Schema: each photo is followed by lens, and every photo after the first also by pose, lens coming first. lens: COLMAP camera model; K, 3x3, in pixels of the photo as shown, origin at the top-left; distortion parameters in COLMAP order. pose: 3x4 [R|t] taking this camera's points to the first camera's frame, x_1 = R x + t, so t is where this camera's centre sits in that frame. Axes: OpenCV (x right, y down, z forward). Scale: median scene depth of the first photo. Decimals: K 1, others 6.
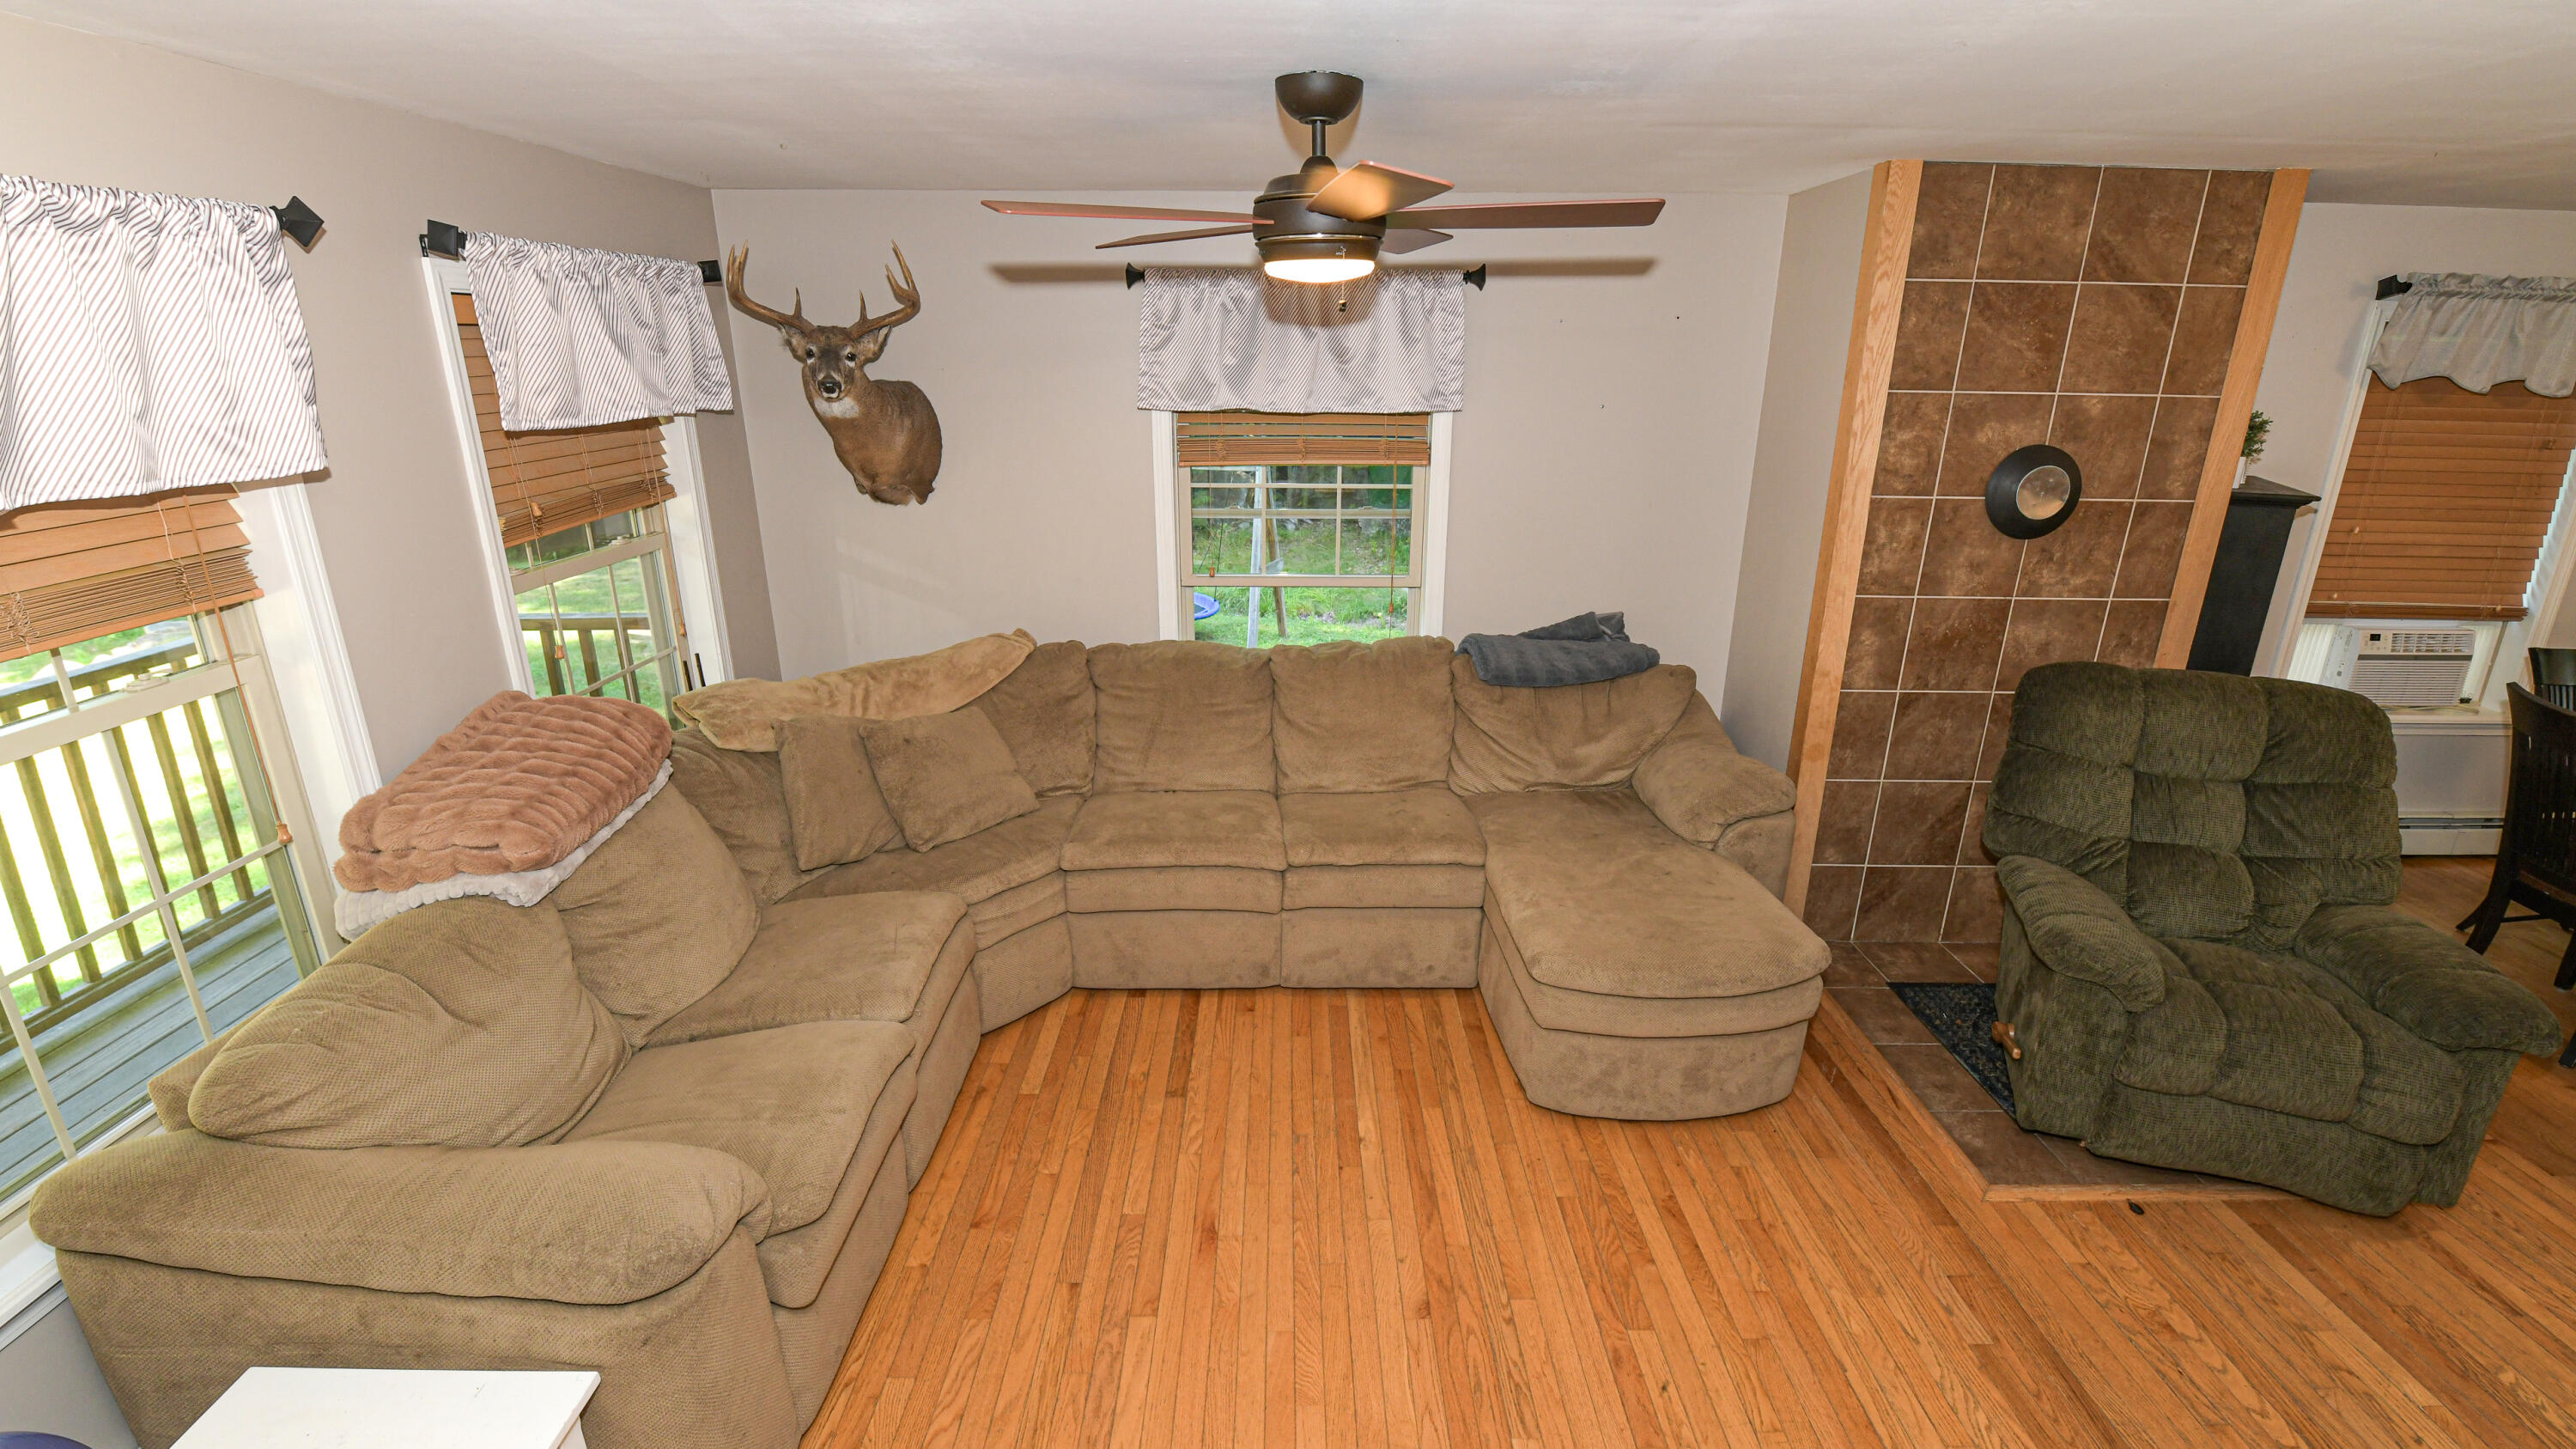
lens RADIAL K [[1111.5, 0, 1288.0], [0, 1111.5, 724.5], [0, 0, 1]] dist [-0.001156, -0.011143]
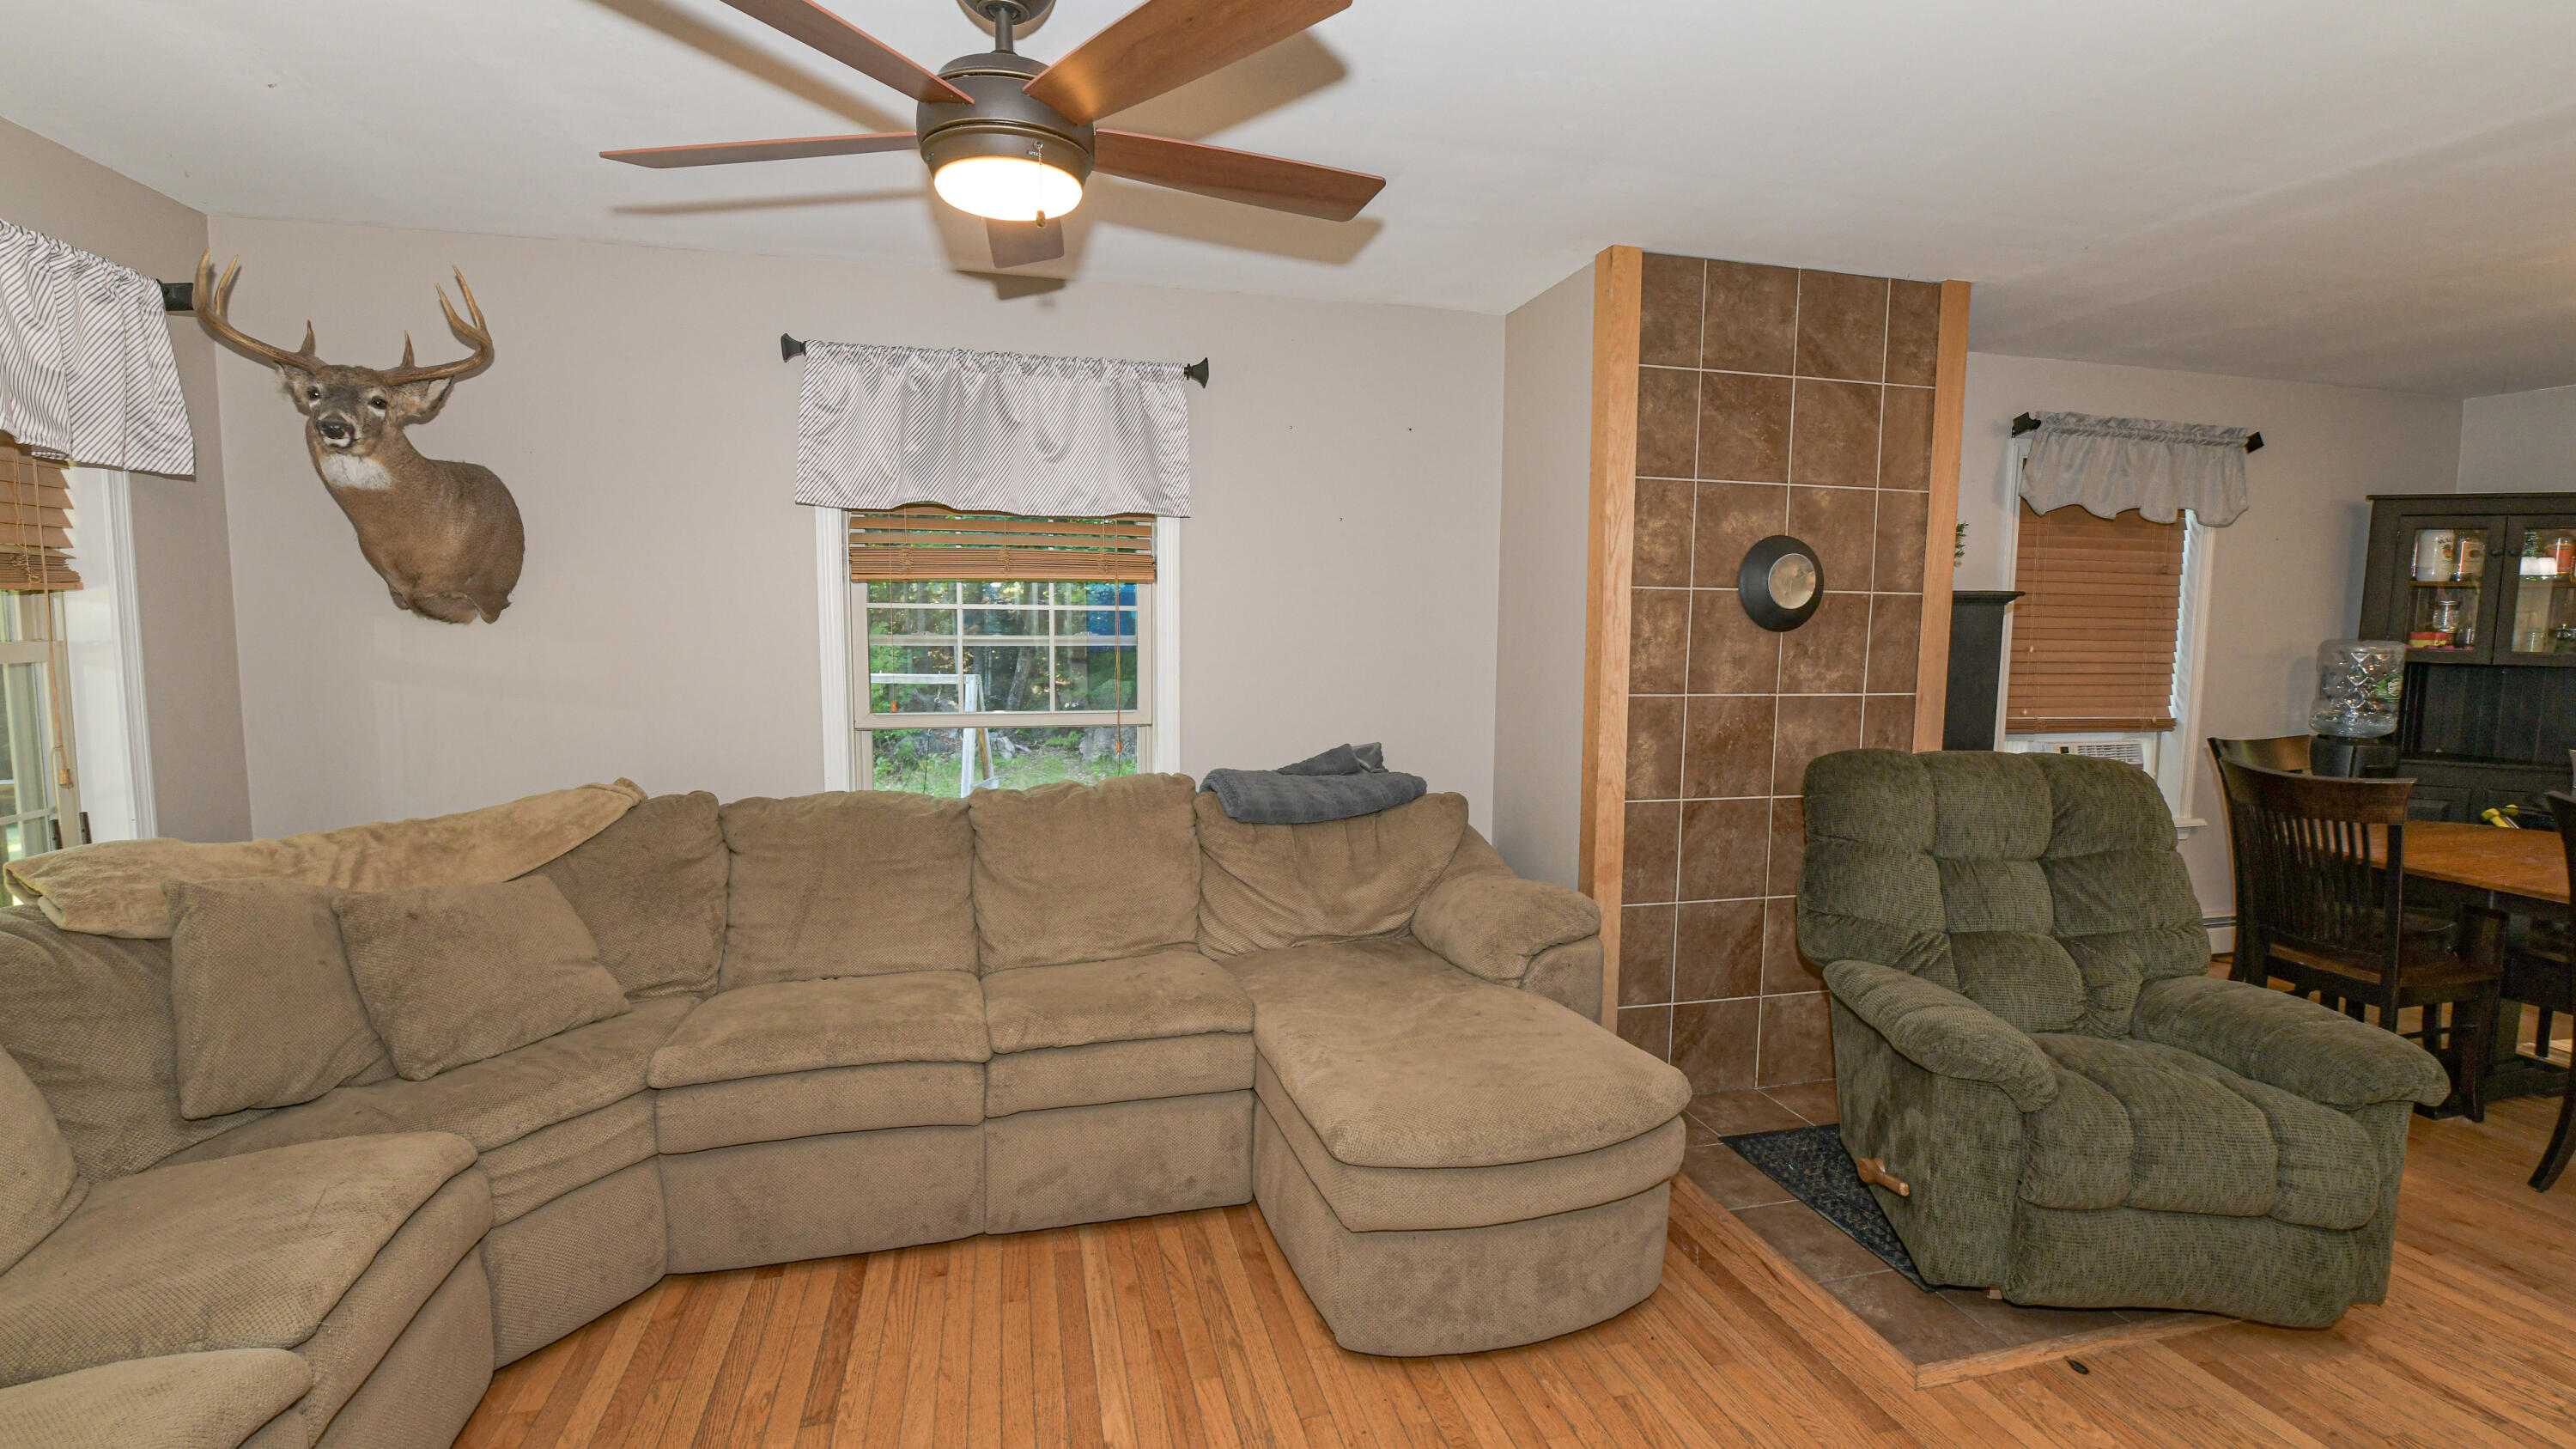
lens RADIAL K [[1111.5, 0, 1288.0], [0, 1111.5, 724.5], [0, 0, 1]] dist [-0.001156, -0.011143]
pose [[0.968895, -0.018668, 0.246767, 0.012430], [0.073249, 0.974103, -0.213909, 0.086996], [-0.236383, 0.225331, 0.945171, 0.211549]]
